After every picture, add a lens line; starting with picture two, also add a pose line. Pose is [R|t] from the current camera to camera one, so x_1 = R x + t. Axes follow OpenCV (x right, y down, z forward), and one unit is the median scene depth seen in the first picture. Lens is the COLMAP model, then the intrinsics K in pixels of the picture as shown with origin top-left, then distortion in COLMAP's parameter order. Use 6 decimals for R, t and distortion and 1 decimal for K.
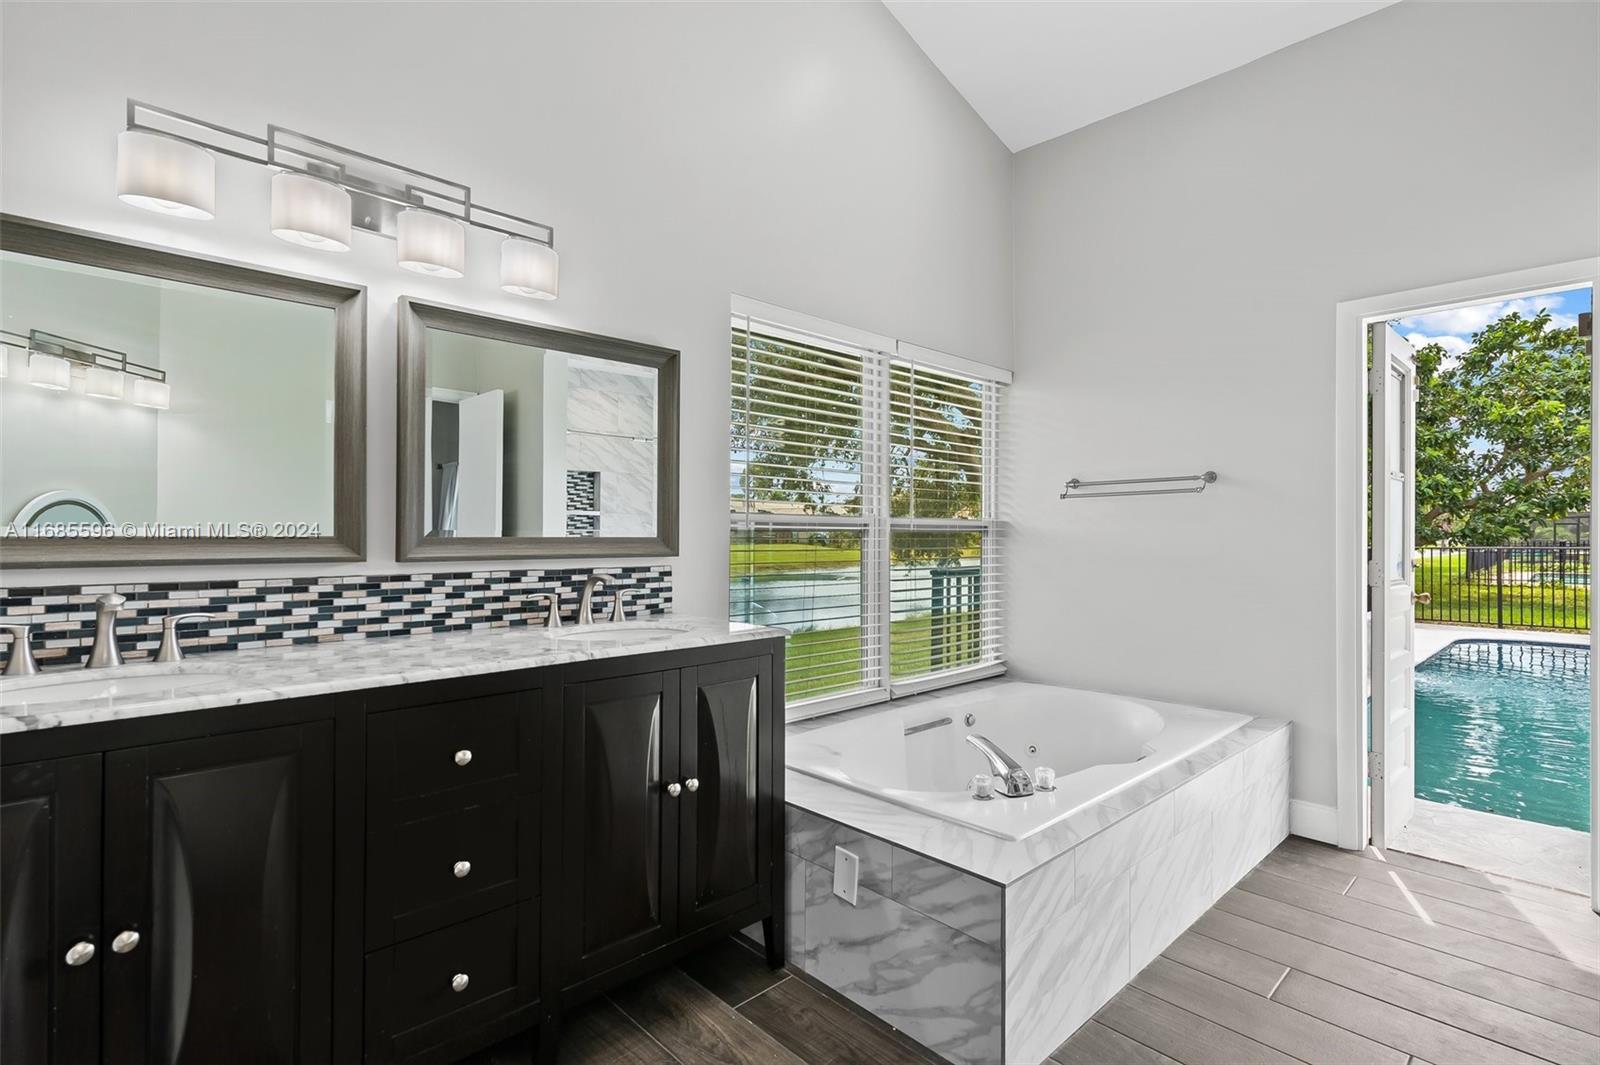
lens RADIAL K [[756.3, 0, 800.8], [0, 756.3, 536.4], [0, 0, 1]] dist [0.013810, -0.004352]
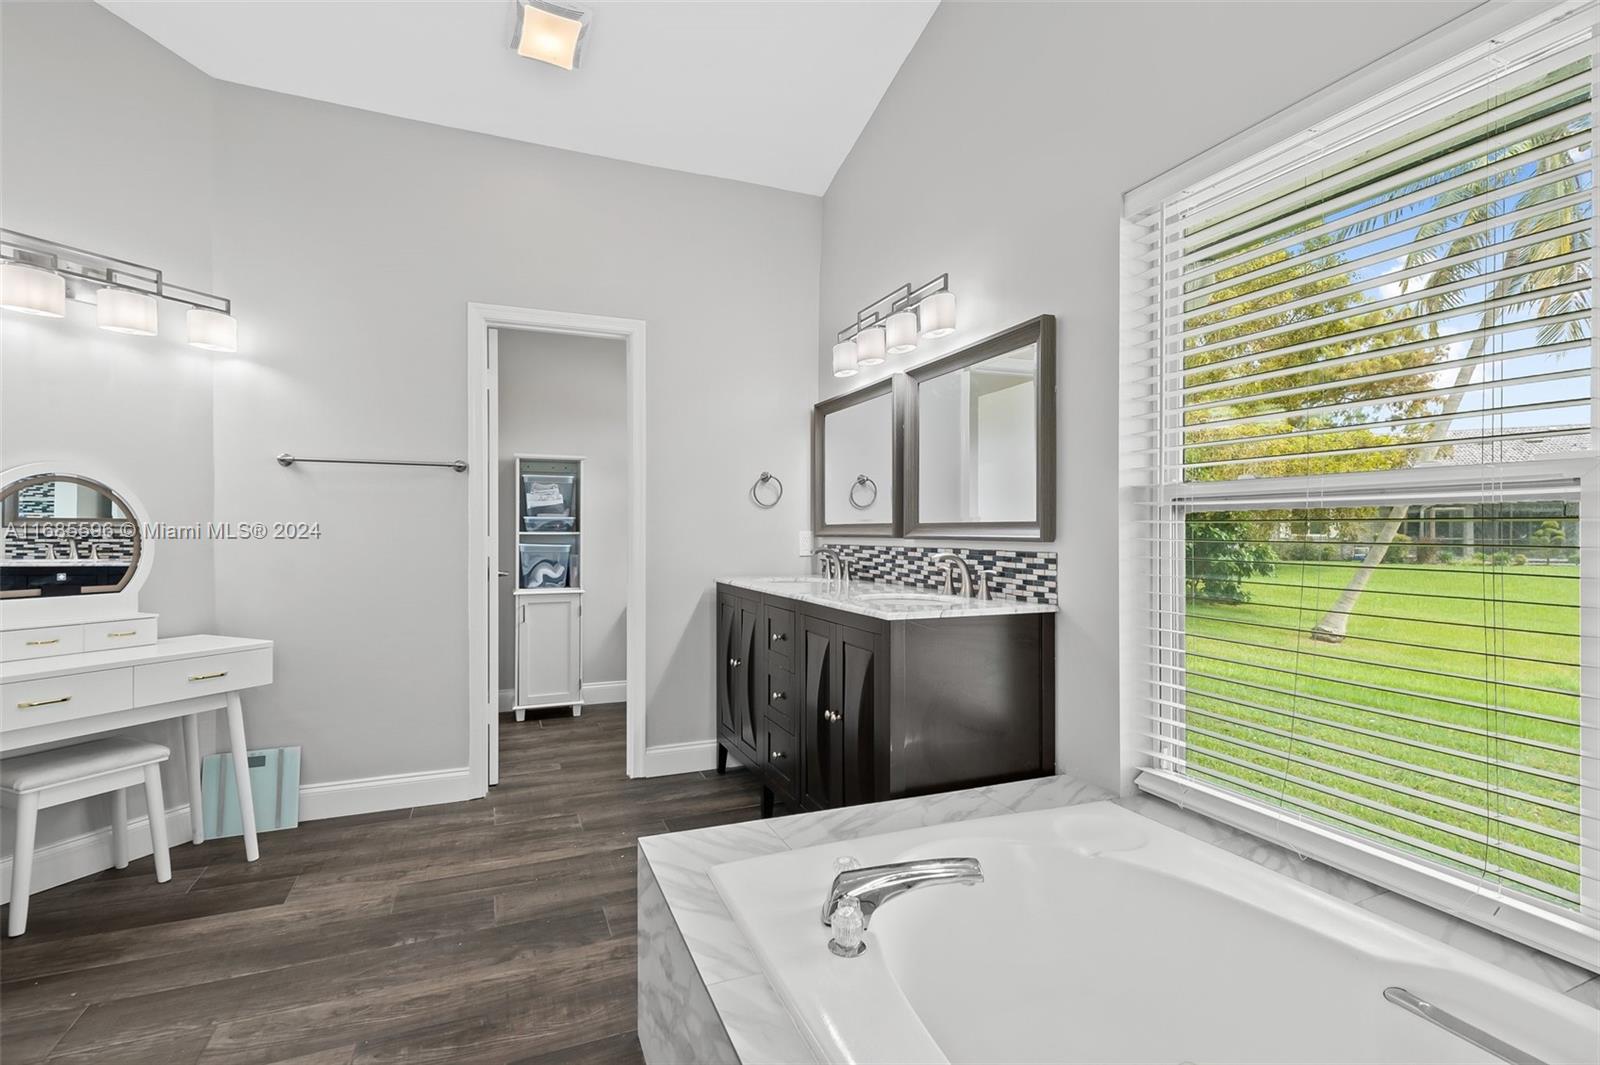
lens RADIAL K [[756.3, 0, 801.4], [0, 756.3, 527.4], [0, 0, 1]] dist [0.013810, -0.004352]
pose [[-0.363981, -0.003280, -0.931400, 0.922373], [0.001209, 0.999991, -0.003994, 0.014079], [0.931405, -0.002580, -0.363974, 1.242971]]
